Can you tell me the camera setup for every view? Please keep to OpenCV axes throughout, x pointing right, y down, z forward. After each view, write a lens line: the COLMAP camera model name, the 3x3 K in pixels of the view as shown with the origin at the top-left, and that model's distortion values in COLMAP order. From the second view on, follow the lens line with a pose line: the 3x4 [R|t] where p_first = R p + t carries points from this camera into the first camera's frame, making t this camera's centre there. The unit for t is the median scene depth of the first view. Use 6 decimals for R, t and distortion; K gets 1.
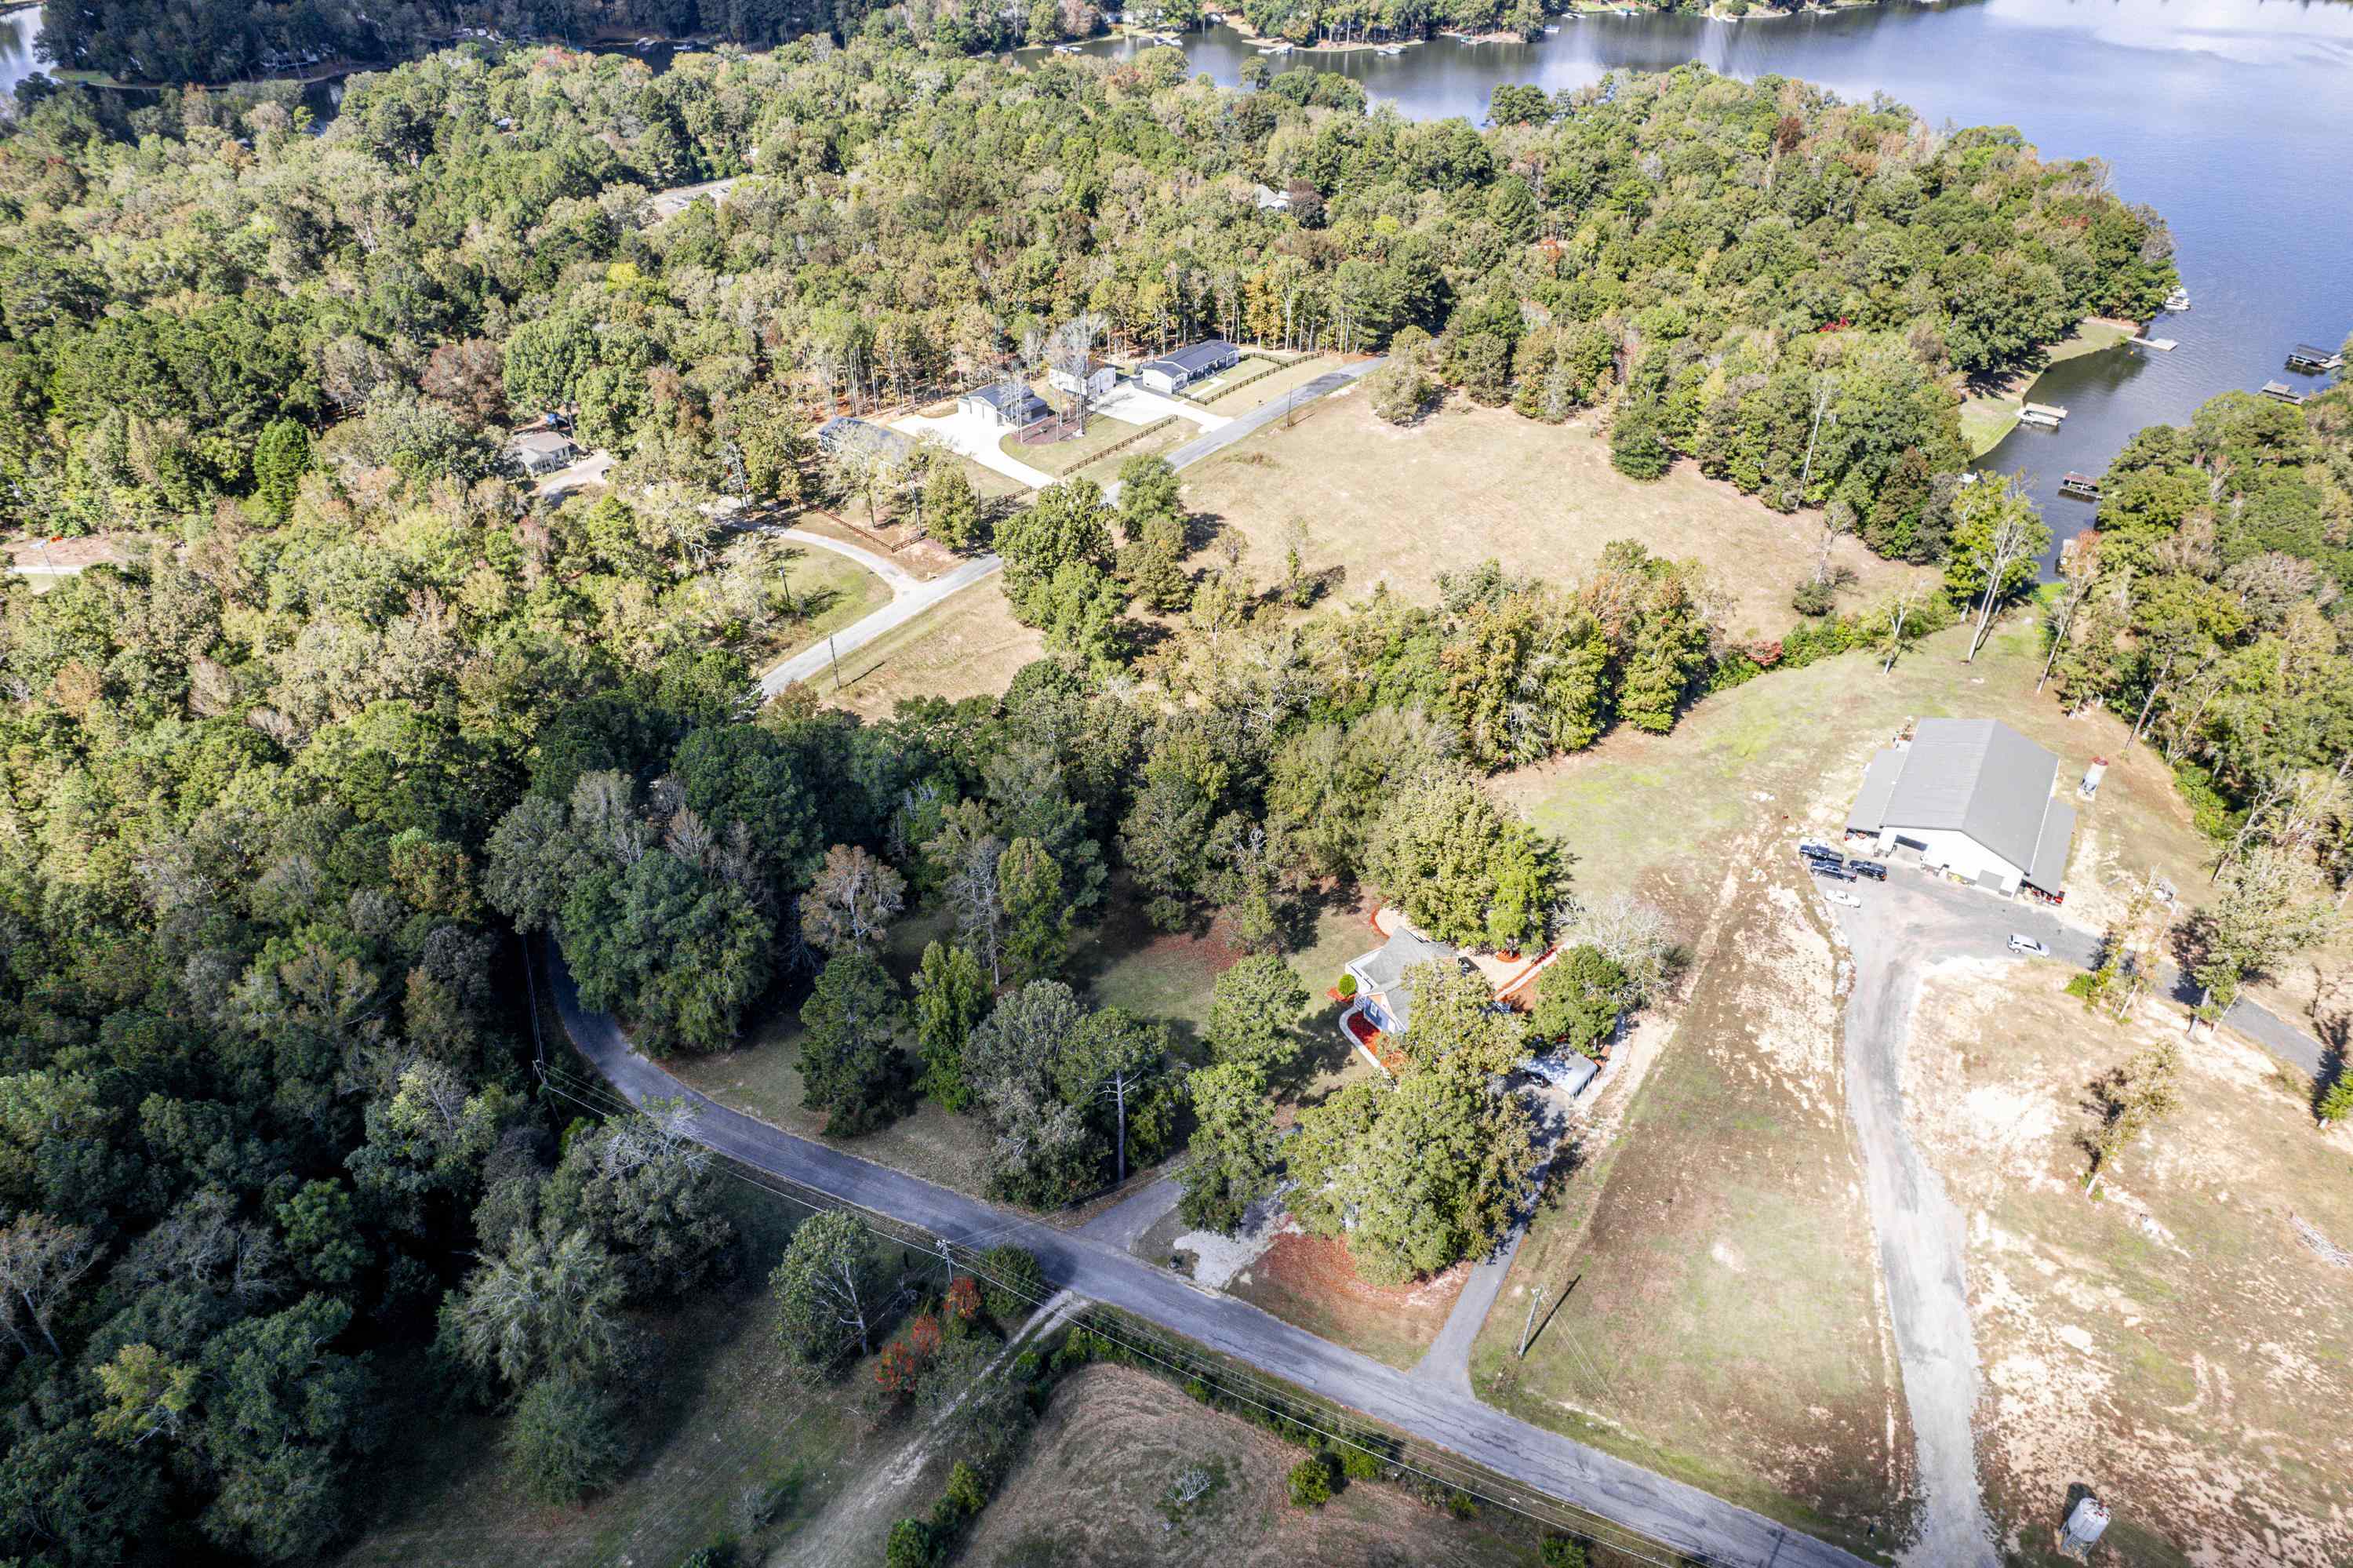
lens RADIAL K [[1522.7, 0, 1178.7], [0, 1522.7, 796.2], [0, 0, 1]] dist [-0.088272, 0.080755]
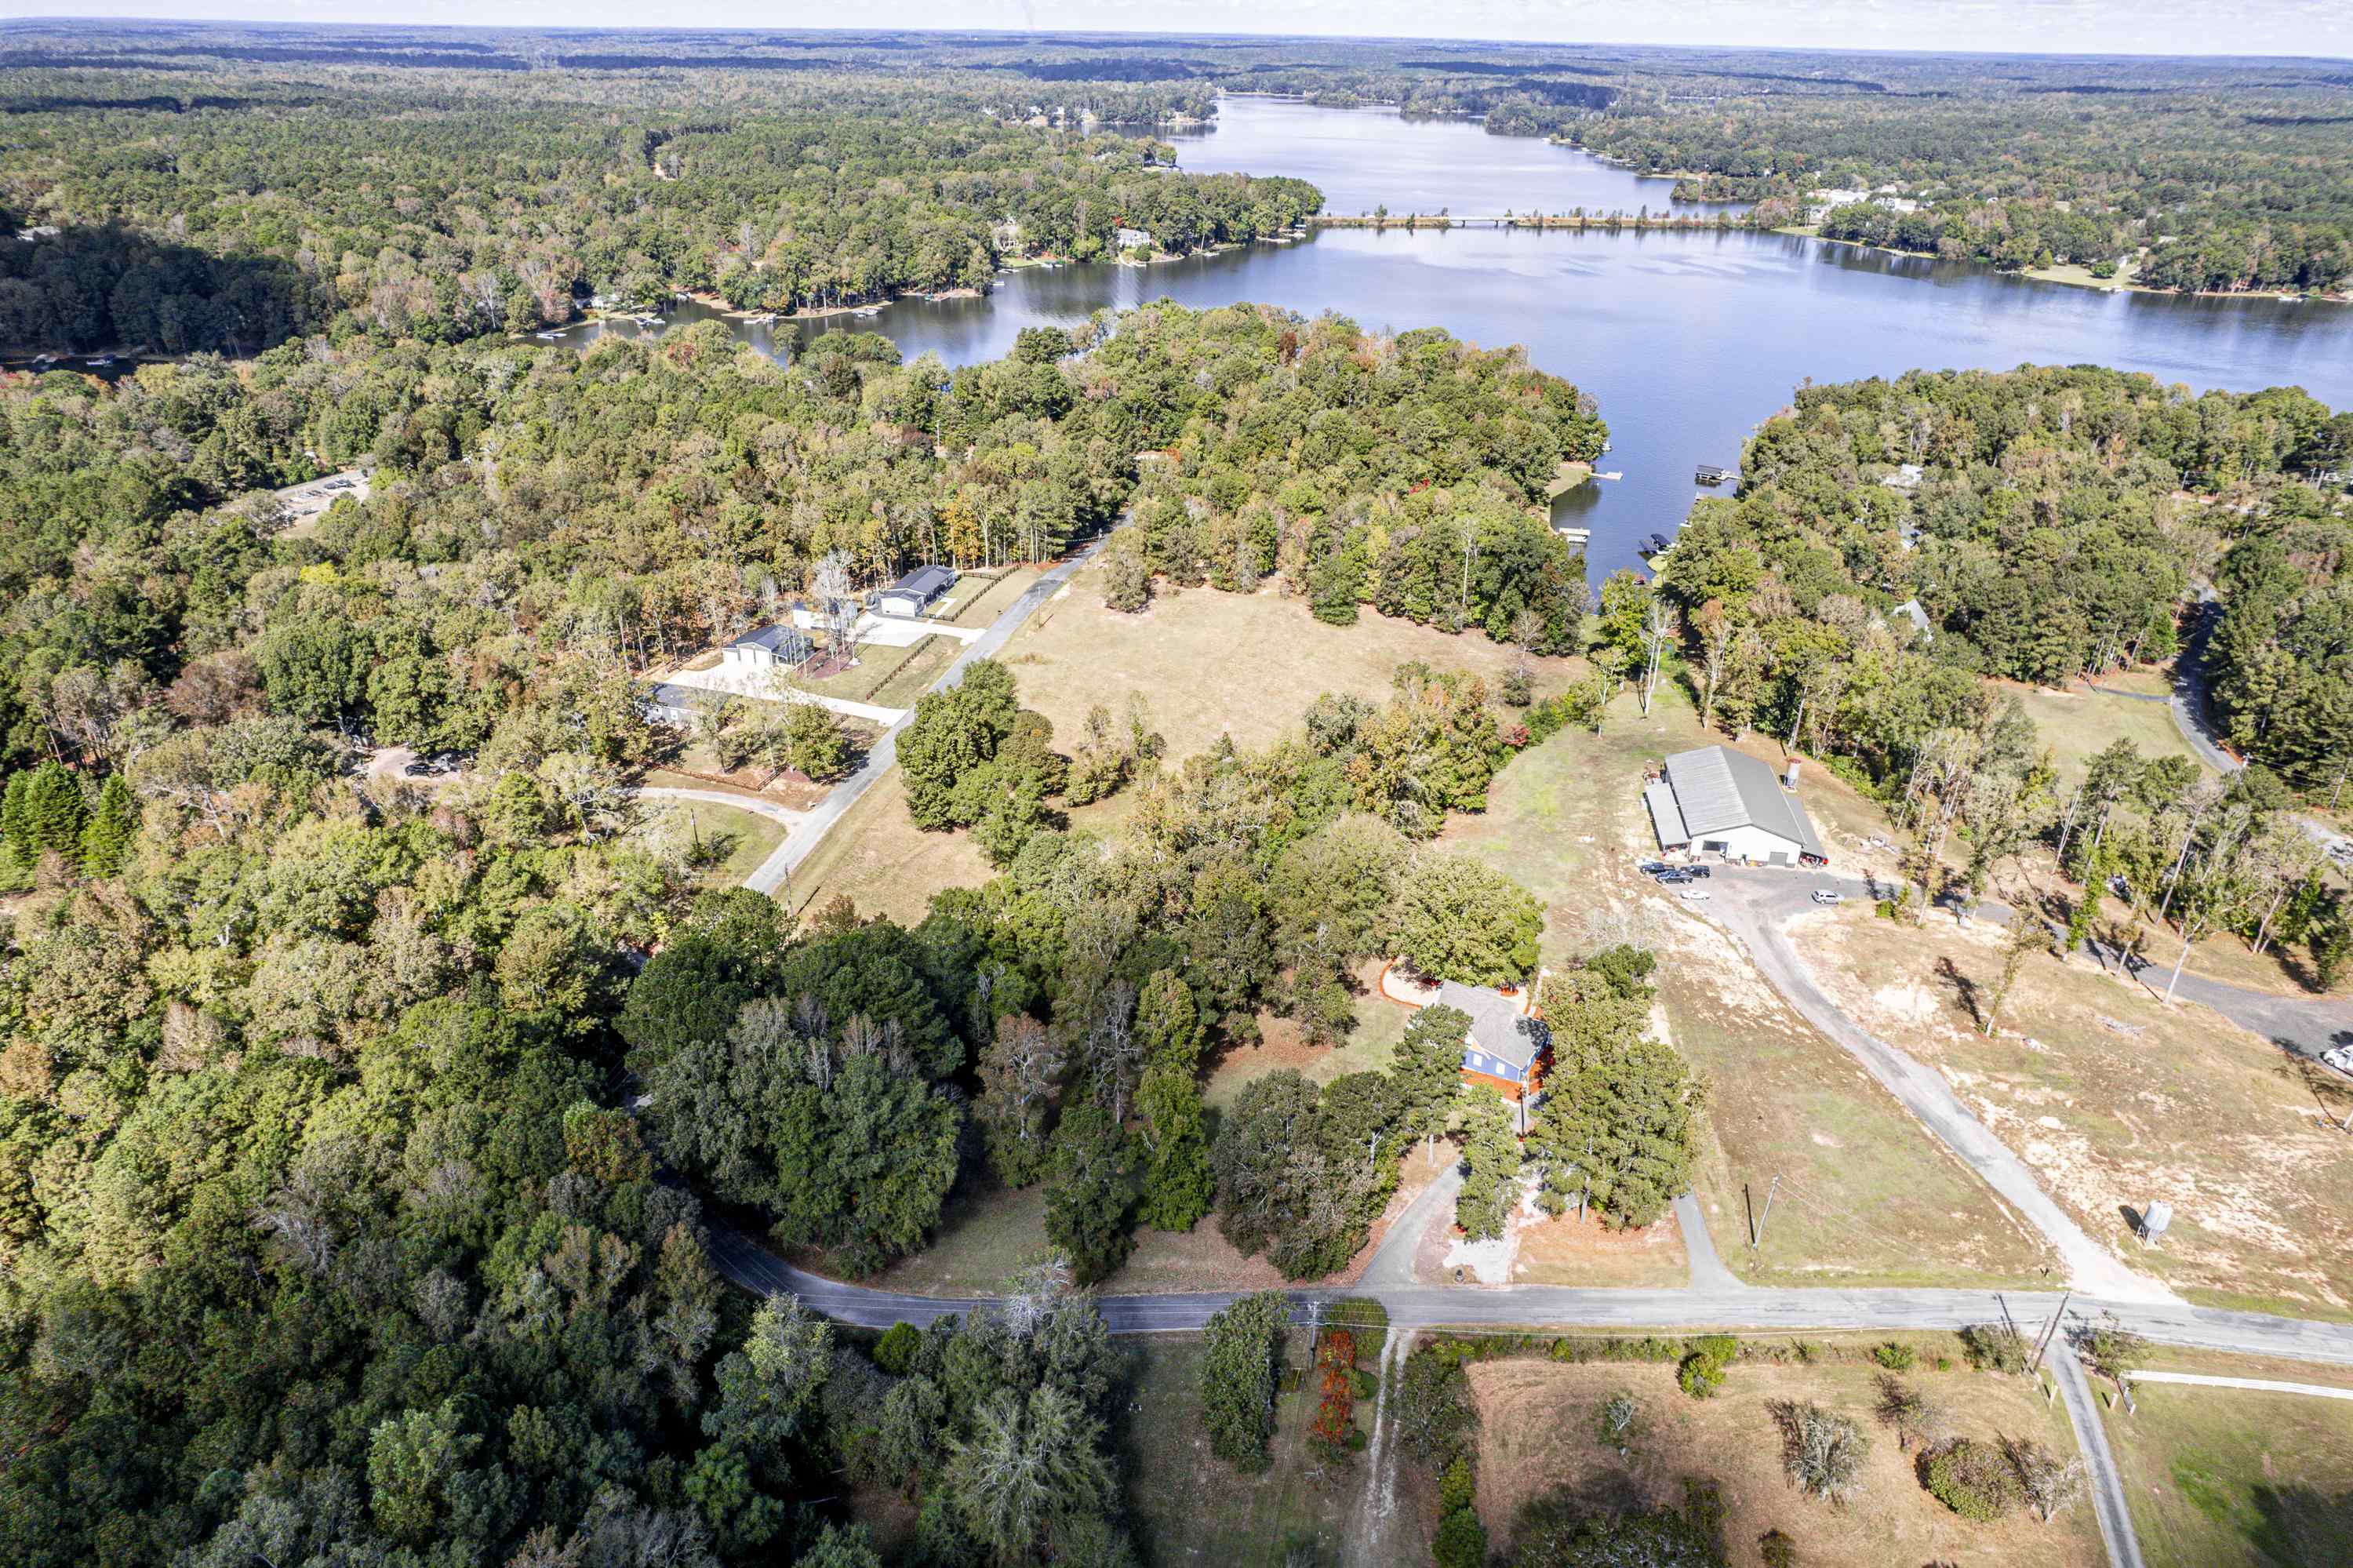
lens RADIAL K [[1522.7, 0, 1182.8], [0, 1522.7, 790.8], [0, 0, 1]] dist [-0.088272, 0.080755]
pose [[0.912535, -0.181743, 0.366402, -0.296465], [0.236646, 0.965283, -0.110575, 0.016943], [-0.333585, 0.187611, 0.923863, -0.027323]]
